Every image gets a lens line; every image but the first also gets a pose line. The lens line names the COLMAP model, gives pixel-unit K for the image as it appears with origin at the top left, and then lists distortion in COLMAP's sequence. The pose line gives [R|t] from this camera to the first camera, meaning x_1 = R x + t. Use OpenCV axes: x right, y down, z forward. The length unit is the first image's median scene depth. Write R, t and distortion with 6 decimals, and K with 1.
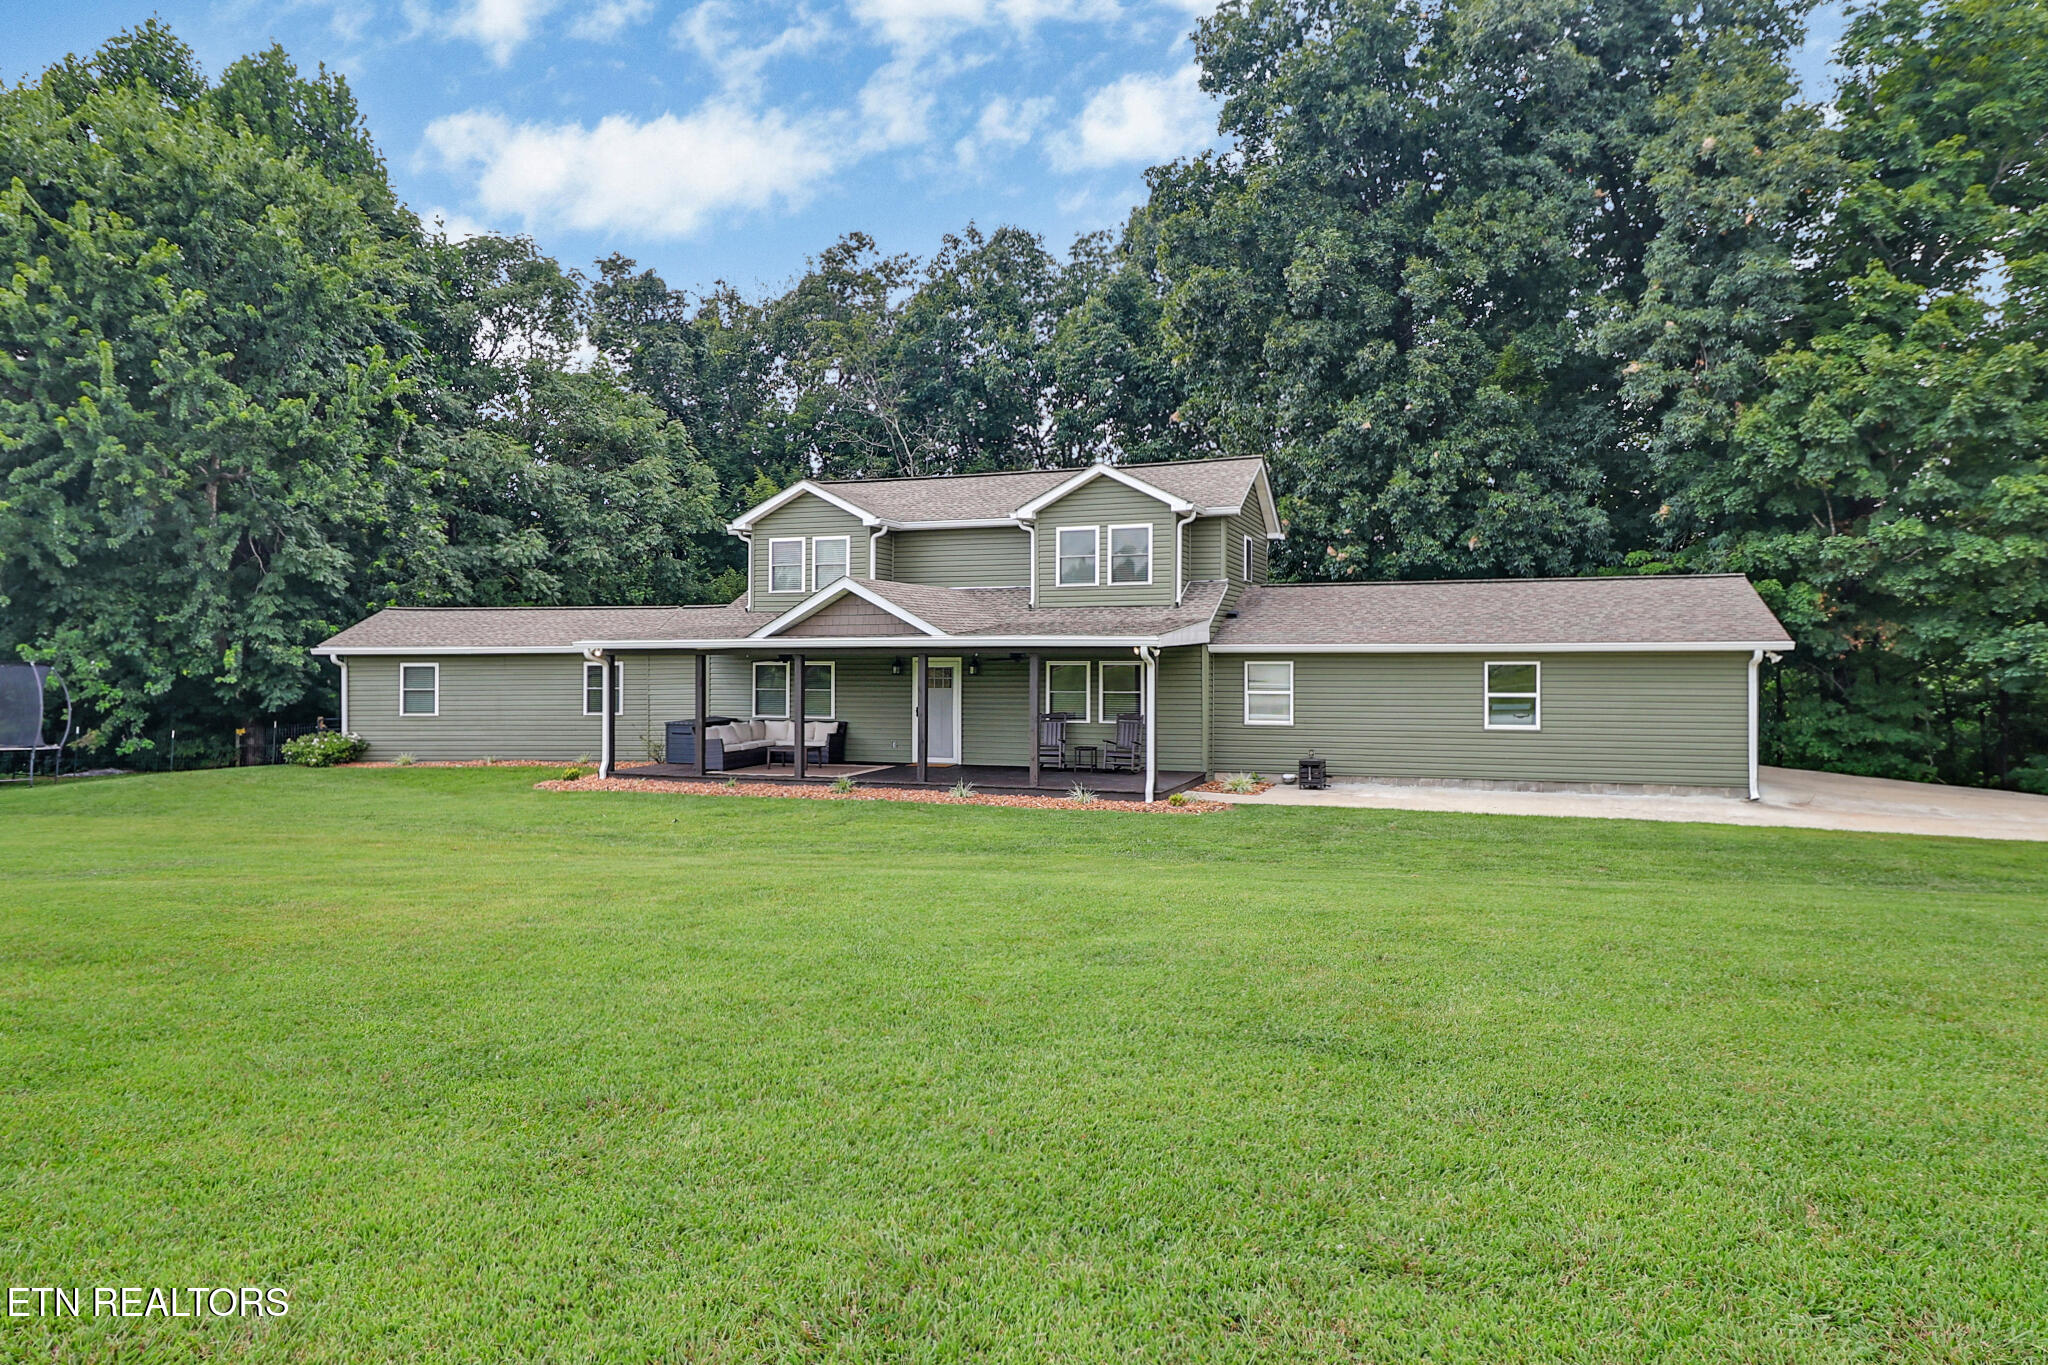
lens RADIAL K [[1314.4, 0, 1020.1], [0, 1314.4, 690.3], [0, 0, 1]] dist [-0.002737, -0.000593]
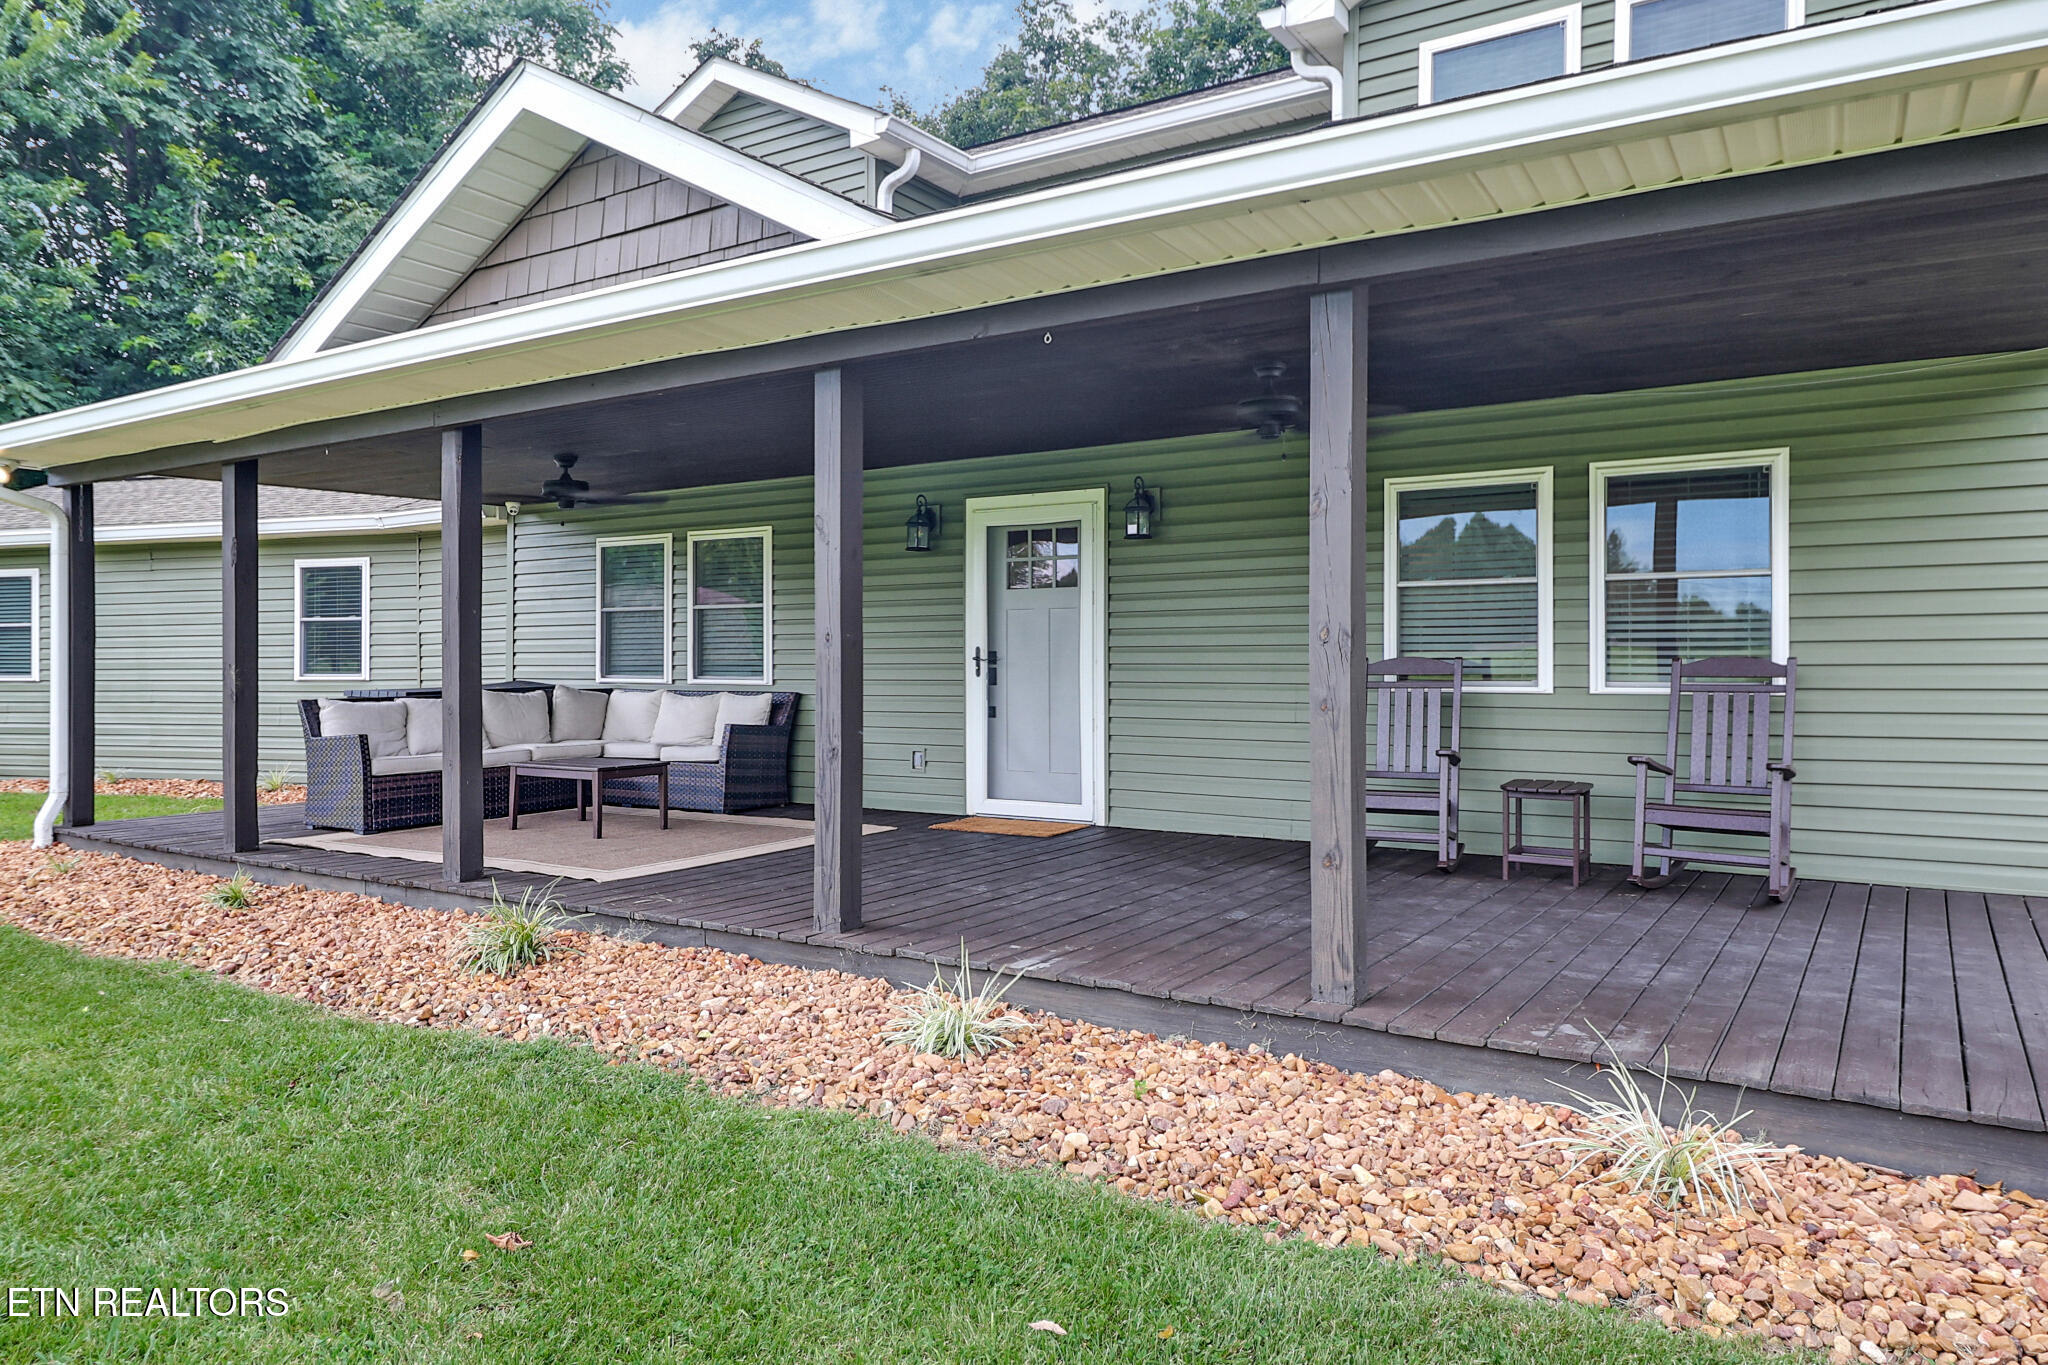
lens RADIAL K [[1377.4, 0, 1019.3], [0, 1377.4, 676.9], [0, 0, 1]] dist [0.006887, 0.001115]
pose [[0.975015, 0.001018, -0.222135, 0.008038], [-0.003119, 0.999954, -0.009106, 0.021887], [0.222116, 0.009571, 0.974973, 0.620301]]
